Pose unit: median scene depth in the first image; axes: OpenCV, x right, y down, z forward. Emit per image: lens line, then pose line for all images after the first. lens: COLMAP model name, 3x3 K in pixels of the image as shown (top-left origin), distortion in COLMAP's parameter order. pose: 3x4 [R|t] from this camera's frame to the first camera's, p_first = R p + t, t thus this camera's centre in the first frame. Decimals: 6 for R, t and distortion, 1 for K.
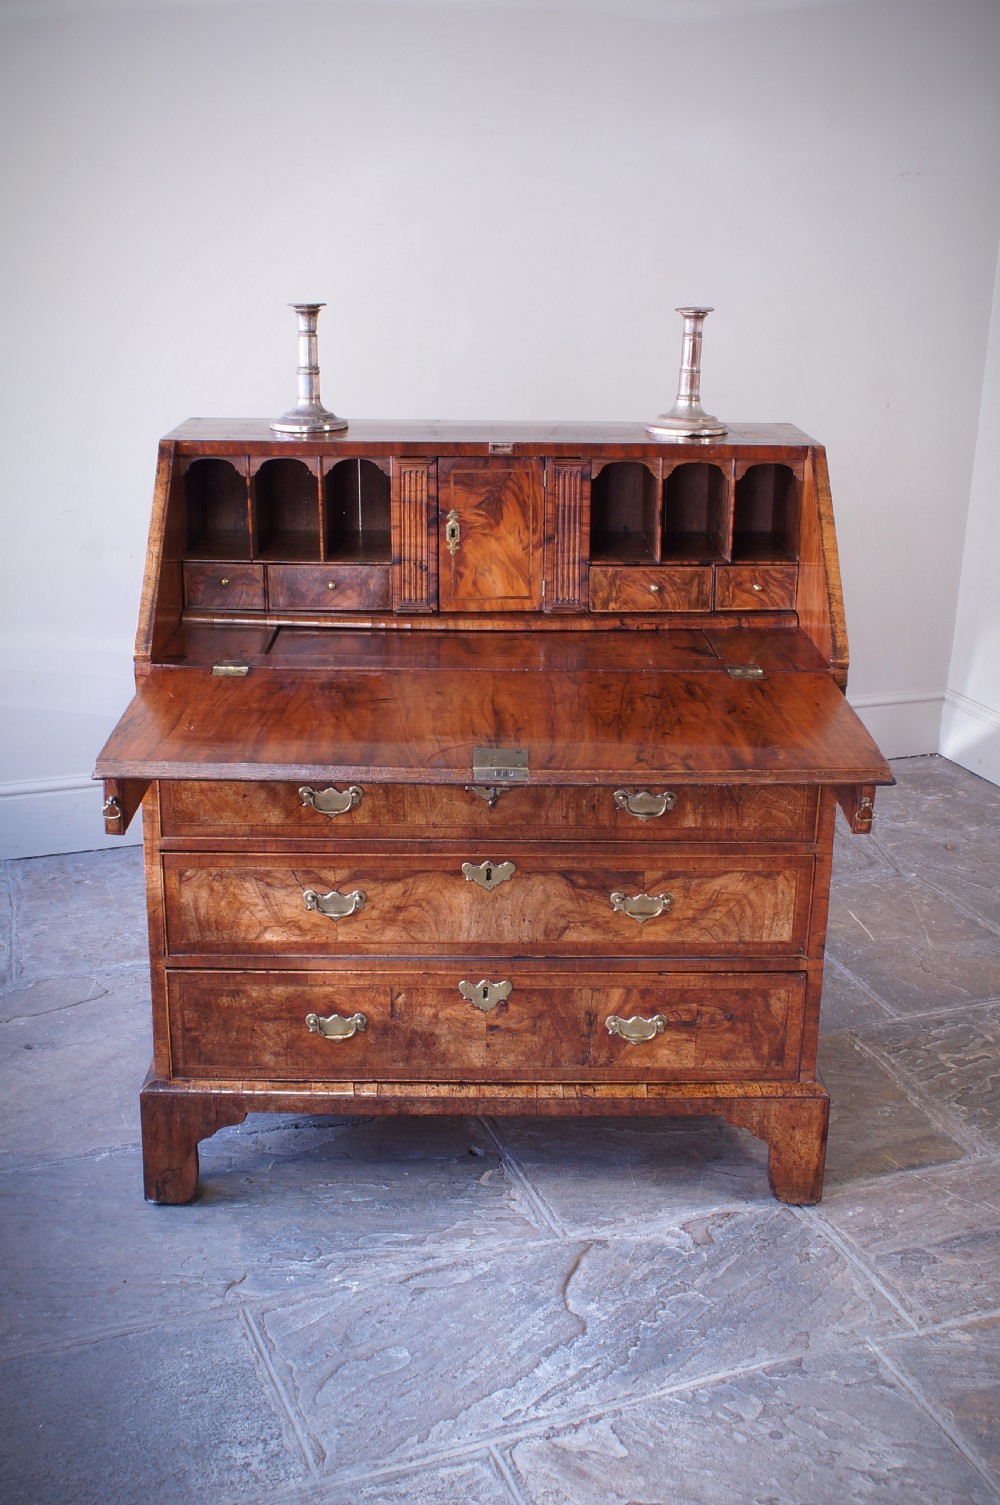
lens RADIAL K [[1697.7, 0, 469.2], [0, 1697.7, 752.1], [0, 0, 1]] dist [-0.133103, 0.019282]
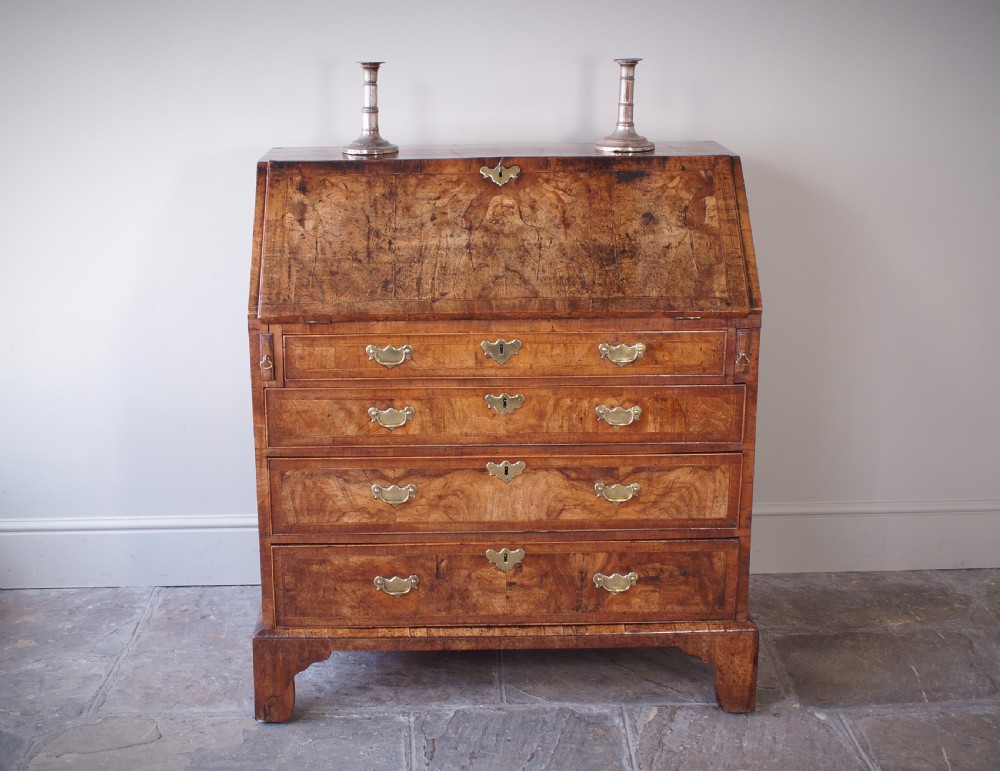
lens RADIAL K [[1441.3, 0, 464.9], [0, 1441.3, 386.1], [0, 0, 1]] dist [-0.107431, -0.071340]
pose [[0.999804, -0.019585, 0.002881, -0.023419], [0.019677, 0.999148, -0.036281, 0.044551], [-0.002168, 0.036331, 0.999337, -0.167133]]
